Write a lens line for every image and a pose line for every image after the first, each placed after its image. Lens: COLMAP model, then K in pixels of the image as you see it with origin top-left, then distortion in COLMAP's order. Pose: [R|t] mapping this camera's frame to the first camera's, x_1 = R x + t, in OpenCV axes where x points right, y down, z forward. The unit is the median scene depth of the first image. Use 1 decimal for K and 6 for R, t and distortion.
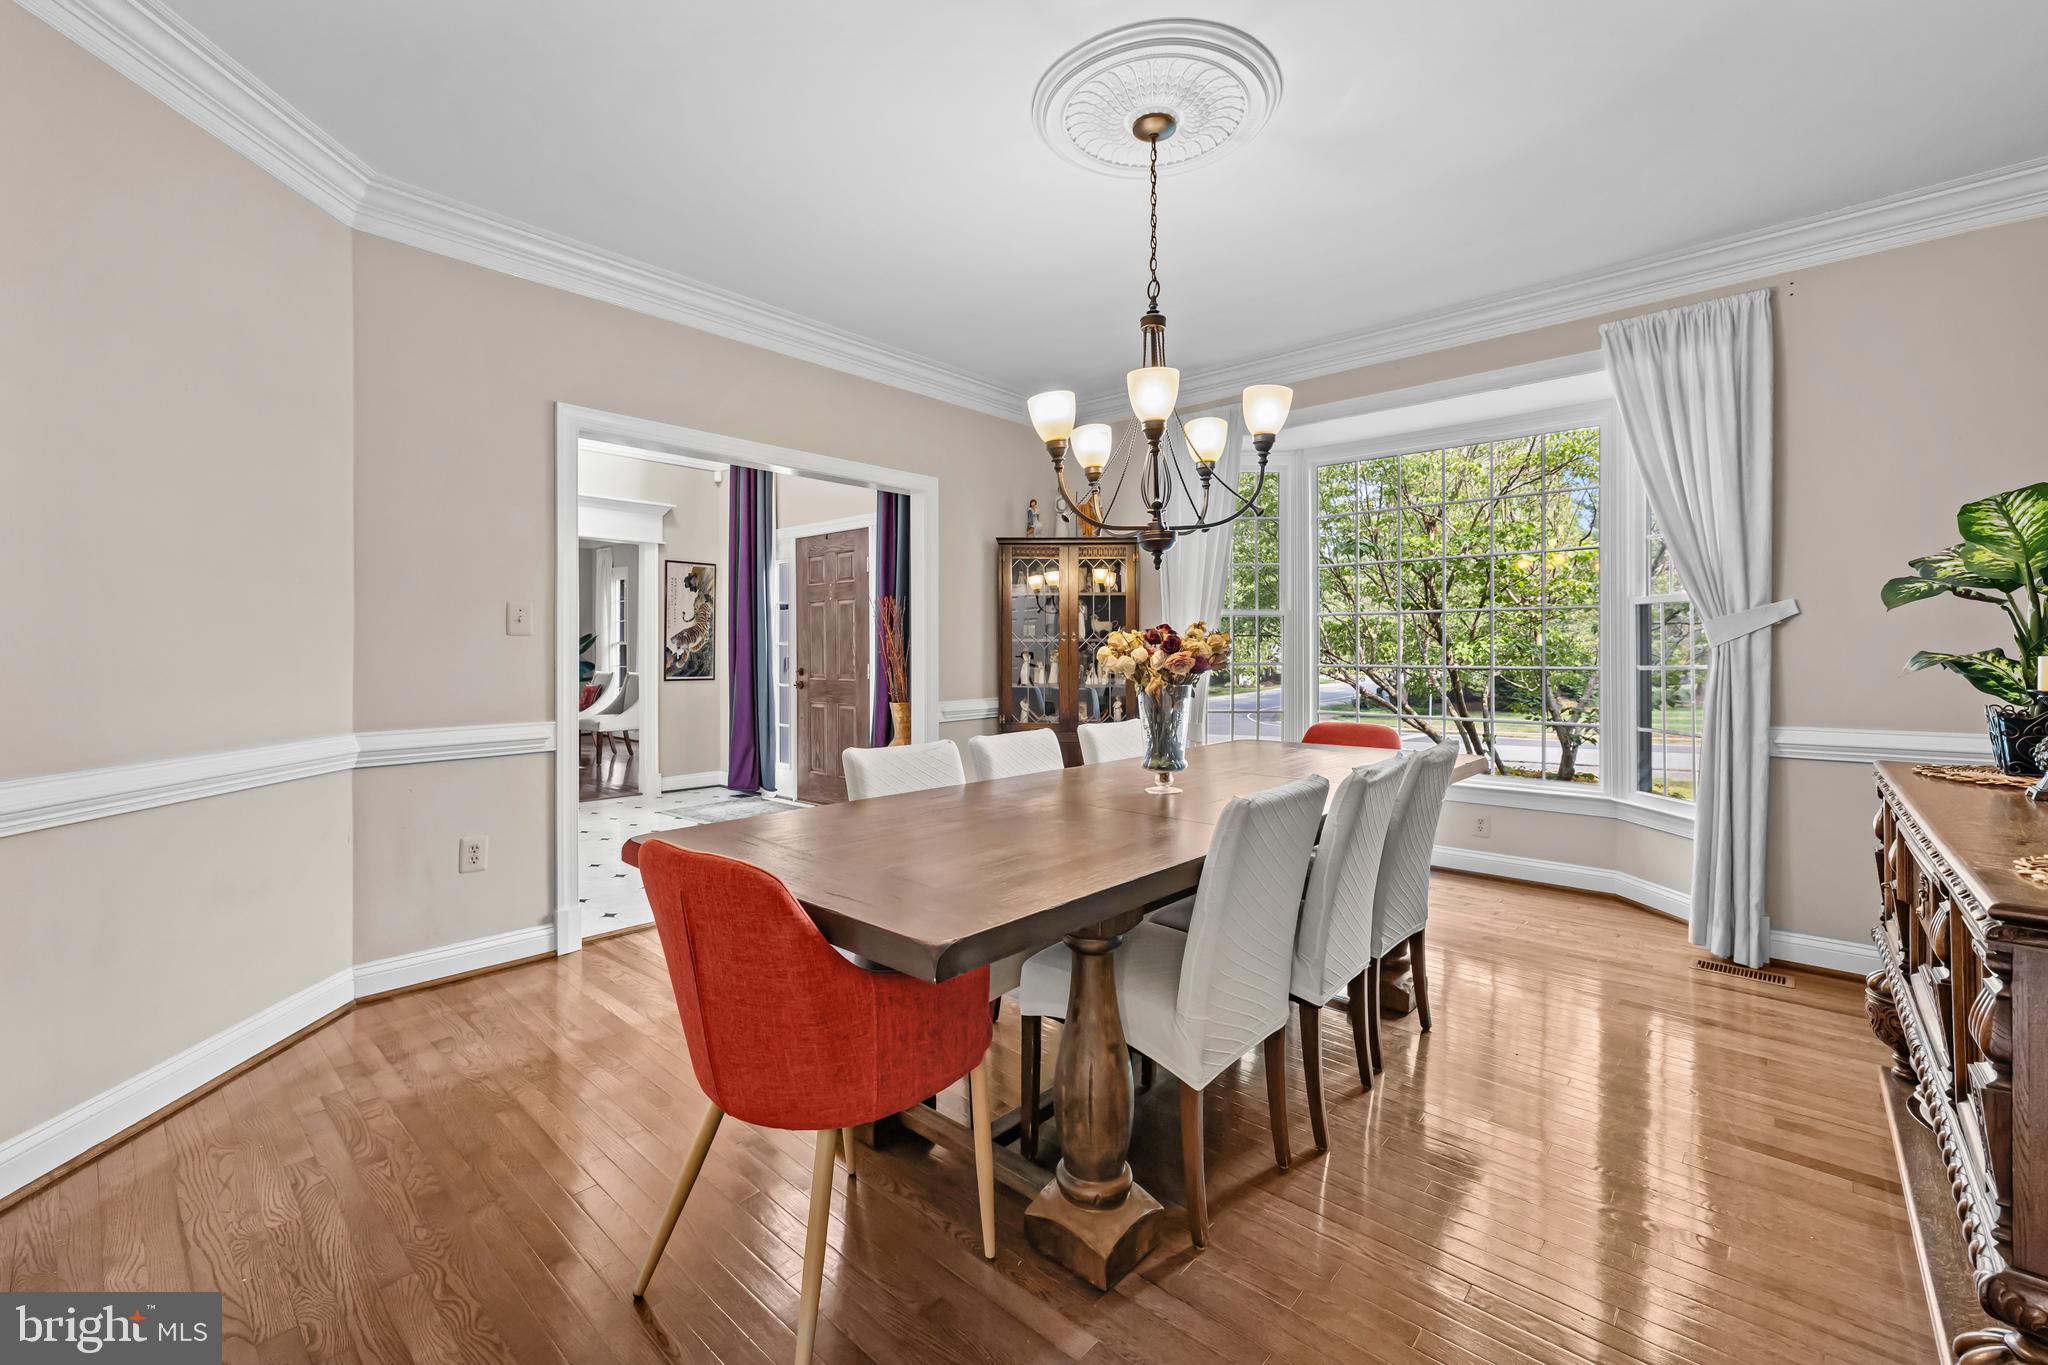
lens RADIAL K [[857.7, 0, 1006.2], [0, 857.7, 660.4], [0, 0, 1]] dist [0.001112, 0.000451]
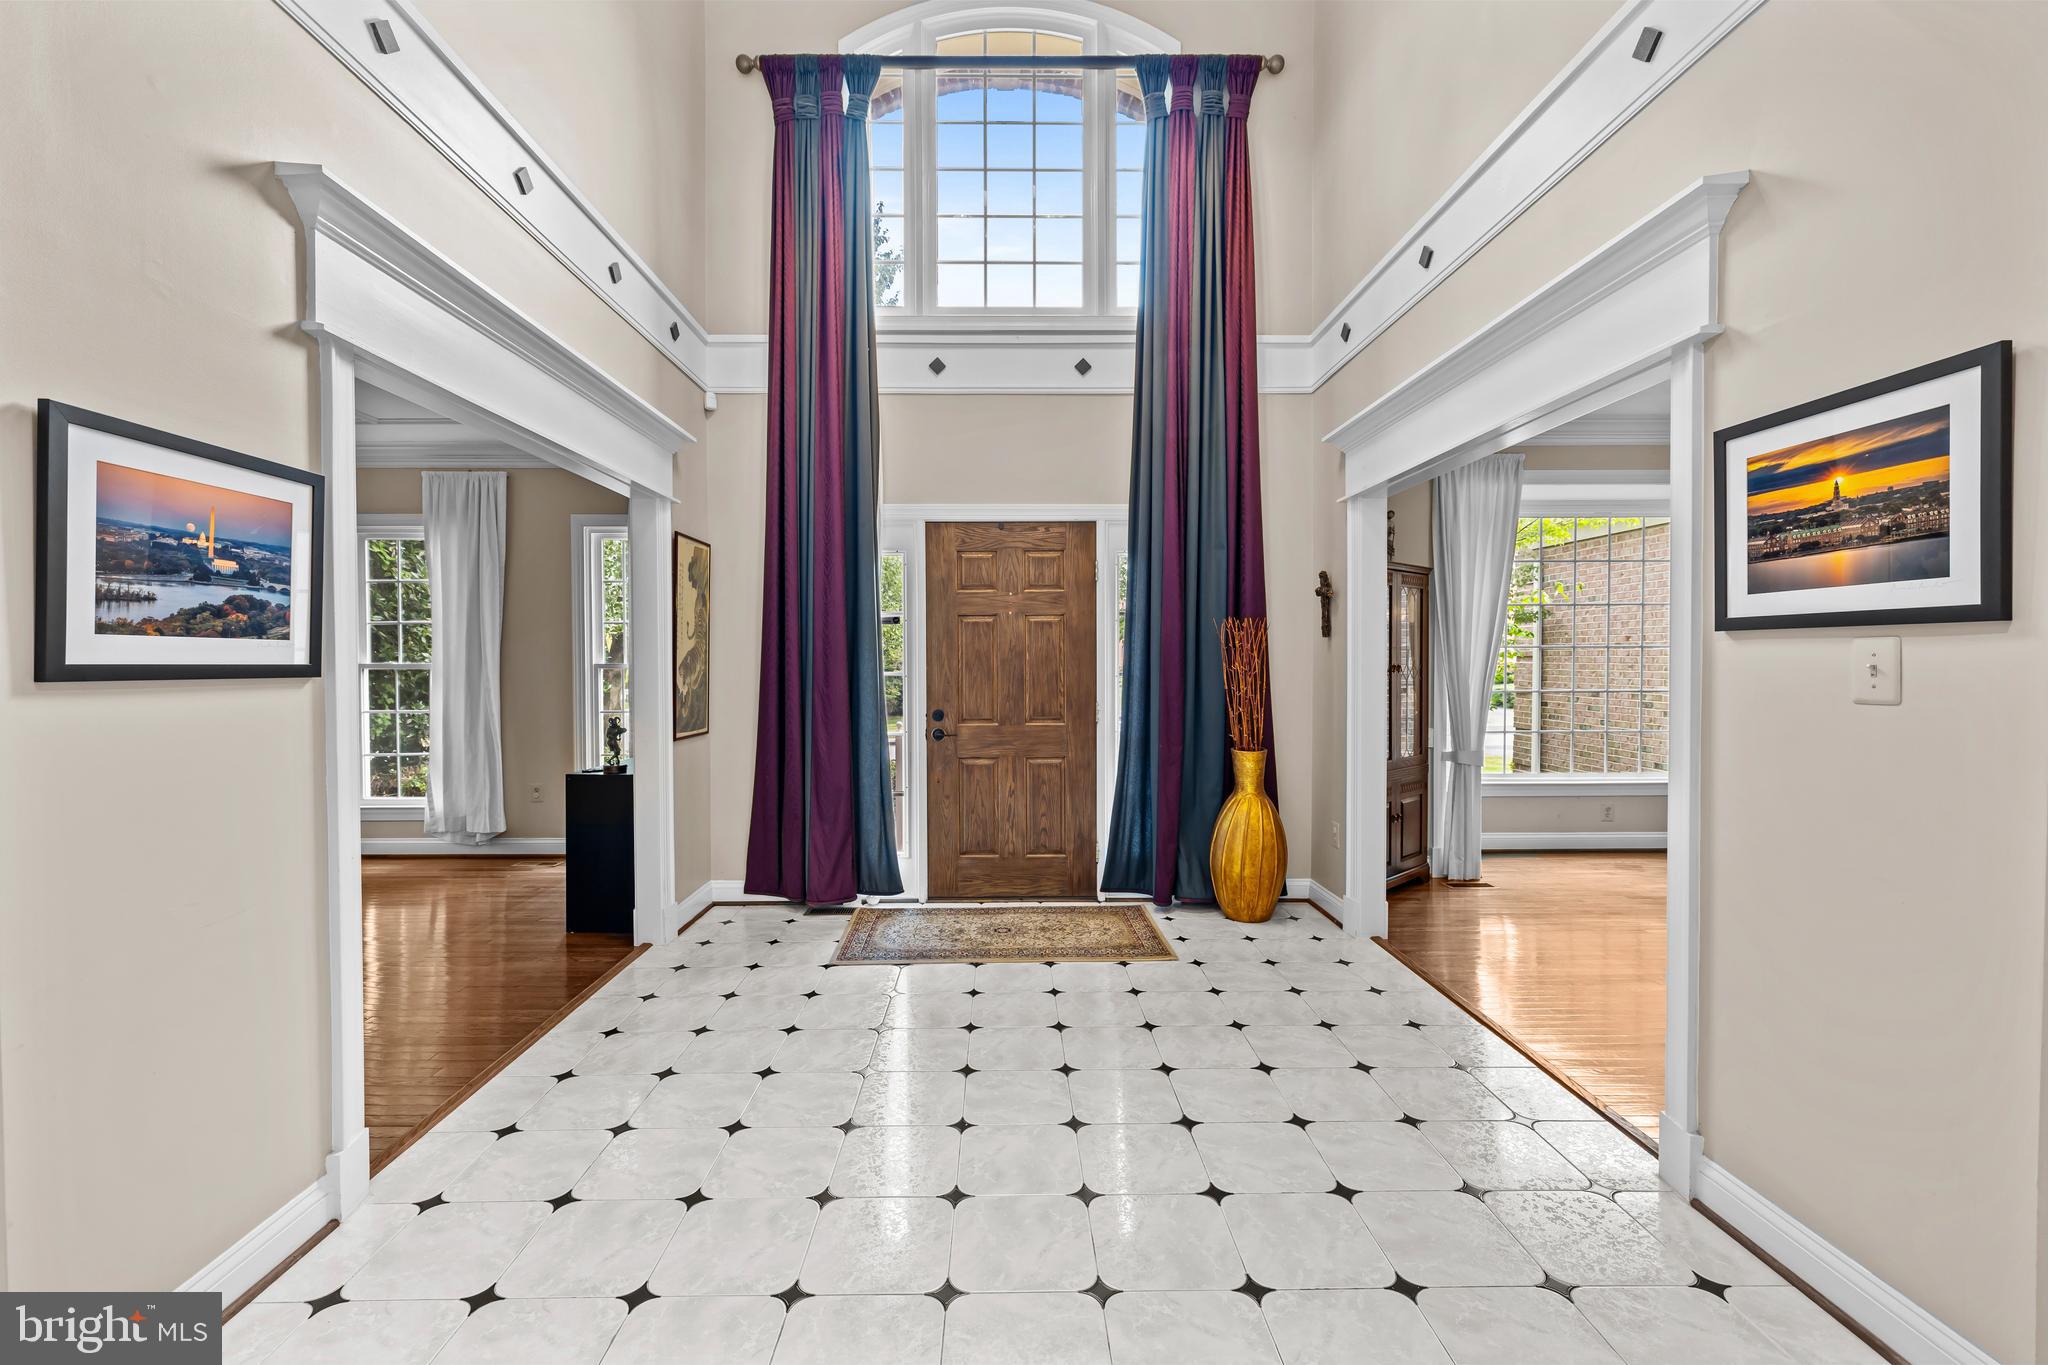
lens RADIAL K [[873.3, 0, 1008.2], [0, 873.3, 677.2], [0, 0, 1]] dist [-0.000575, 0.000170]
pose [[0.728612, -0.012790, 0.684807, -0.687703], [0.011986, 0.999911, 0.005923, -0.021781], [-0.684822, 0.003893, 0.728700, 0.443997]]
